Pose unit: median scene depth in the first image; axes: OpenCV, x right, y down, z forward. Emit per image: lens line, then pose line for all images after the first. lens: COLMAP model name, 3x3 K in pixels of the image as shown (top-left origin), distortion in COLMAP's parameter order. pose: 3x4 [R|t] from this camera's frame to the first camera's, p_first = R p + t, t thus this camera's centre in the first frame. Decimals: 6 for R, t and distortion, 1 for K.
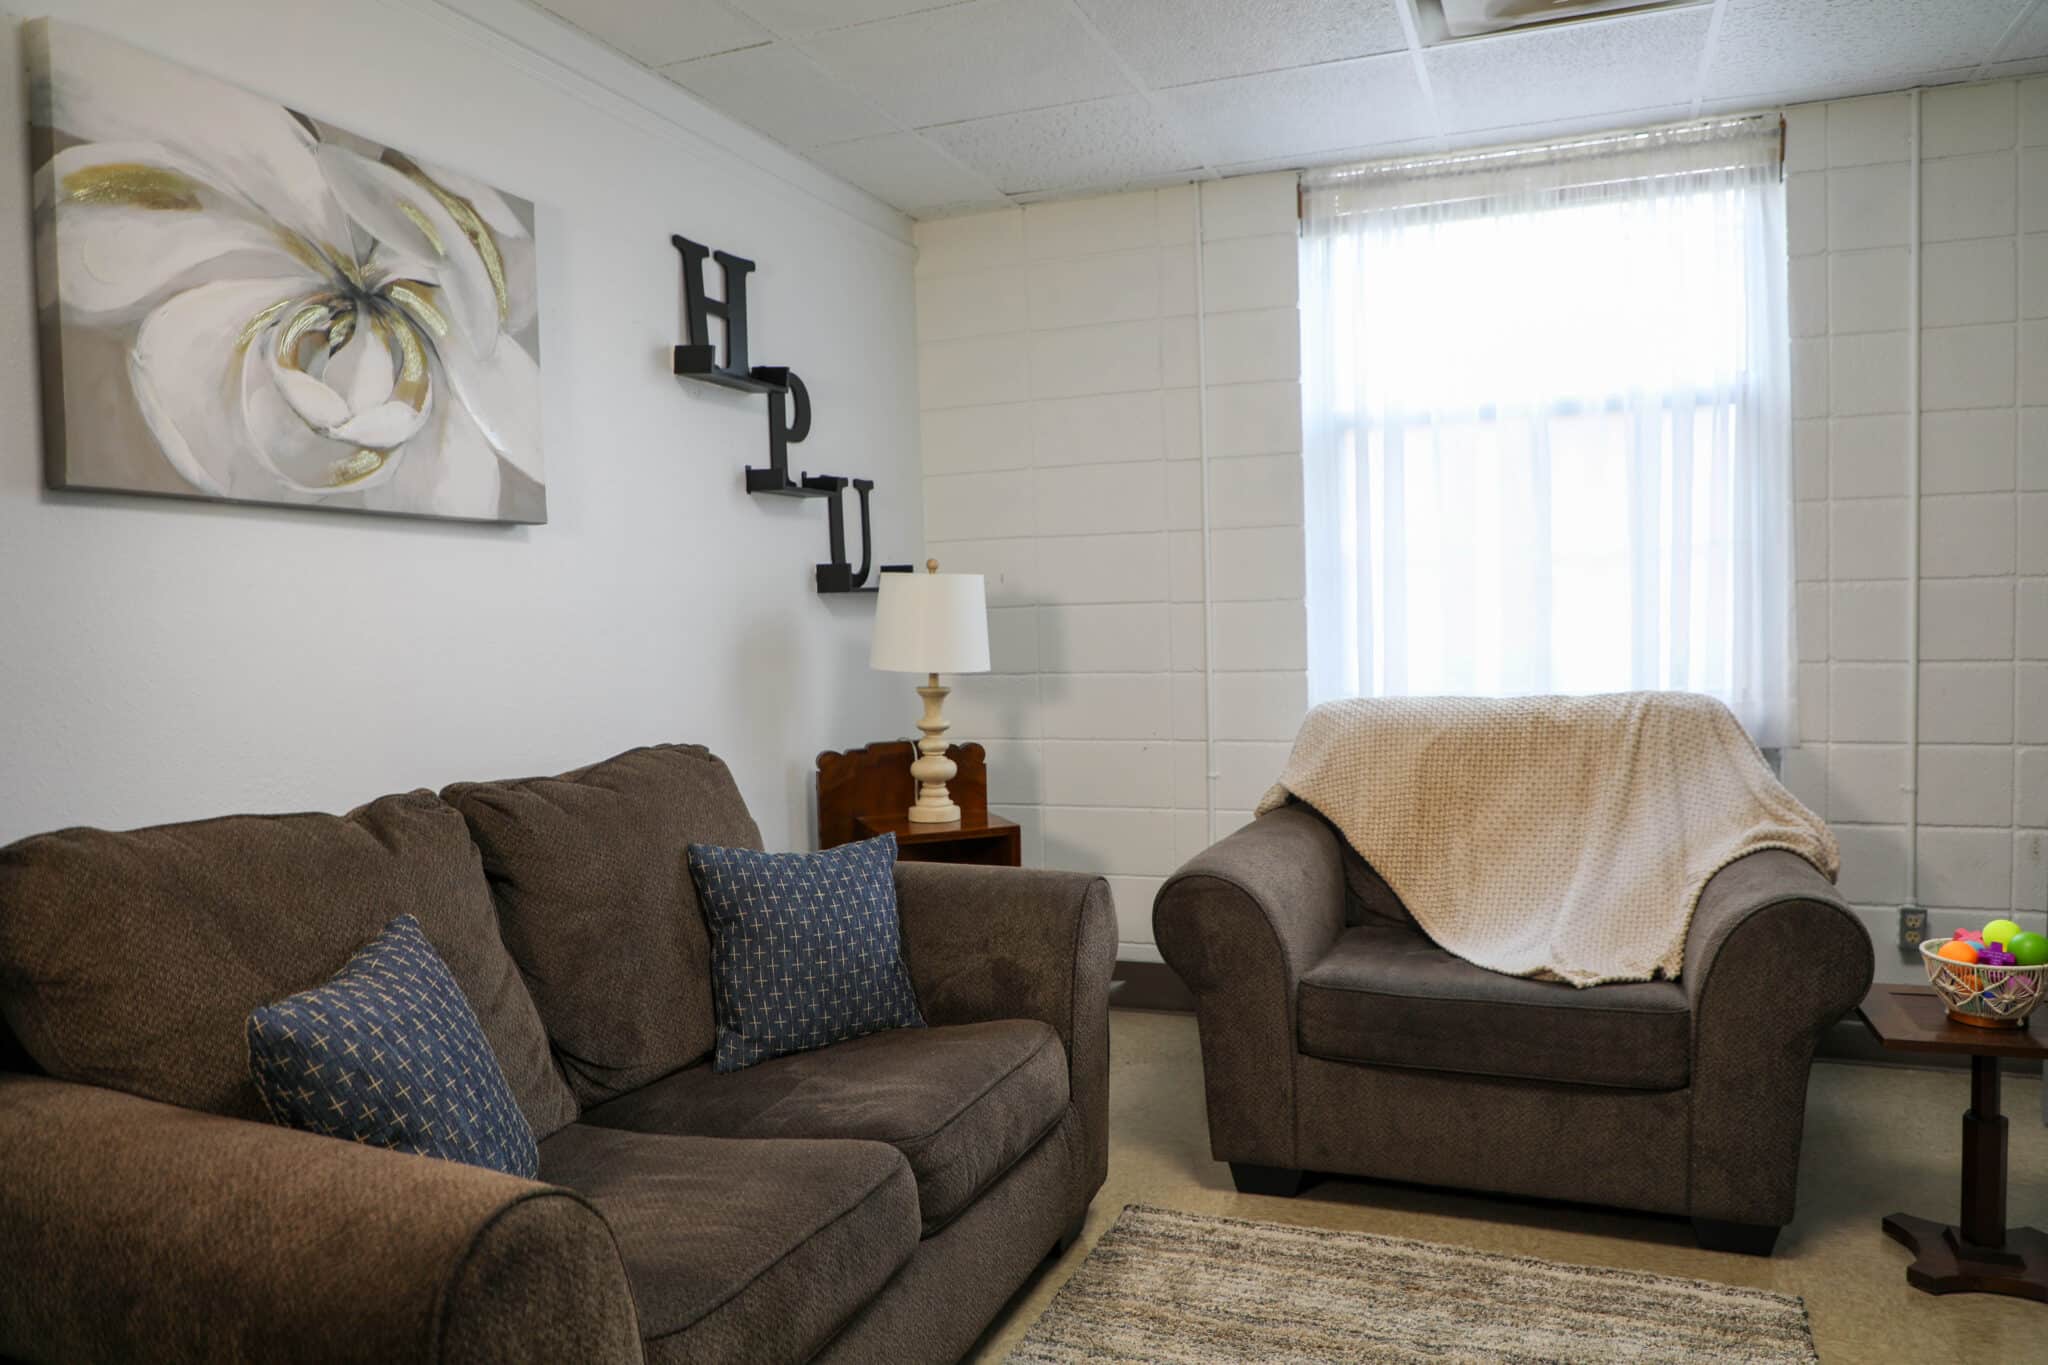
lens RADIAL K [[1427.4, 0, 1030.6], [0, 1427.4, 679.3], [0, 0, 1]] dist [-0.024239, 0.002520]
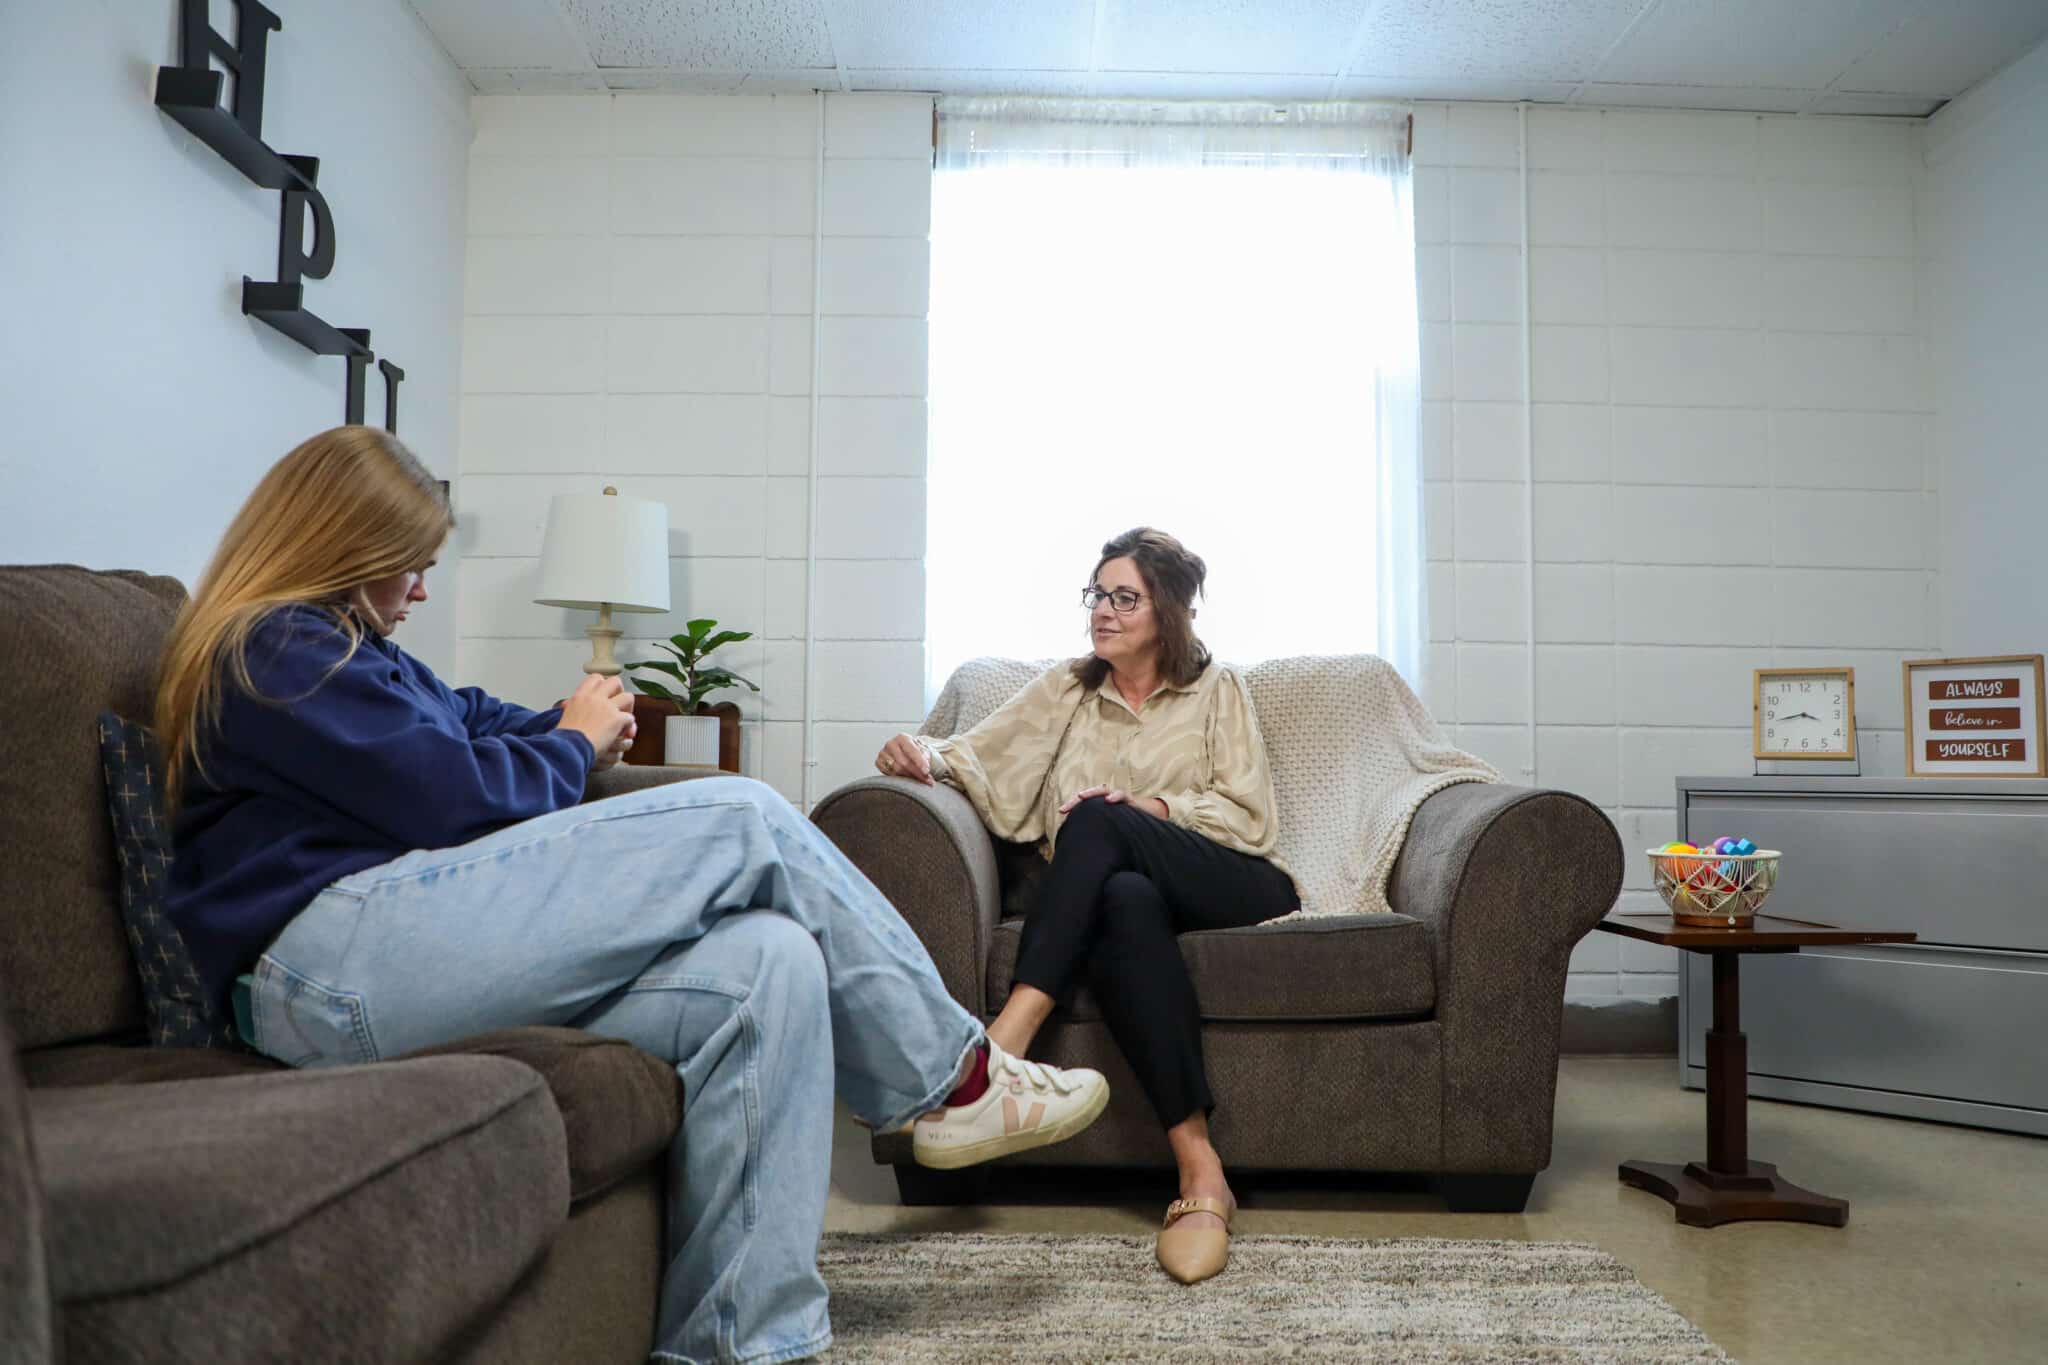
lens RADIAL K [[1427.4, 0, 1020.8], [0, 1427.4, 688.7], [0, 0, 1]] dist [-0.024239, 0.002520]
pose [[0.932538, 0.058664, 0.356275, -0.071614], [-0.020845, 0.993814, -0.109080, 0.134979], [-0.360470, 0.094295, 0.927992, 0.189267]]
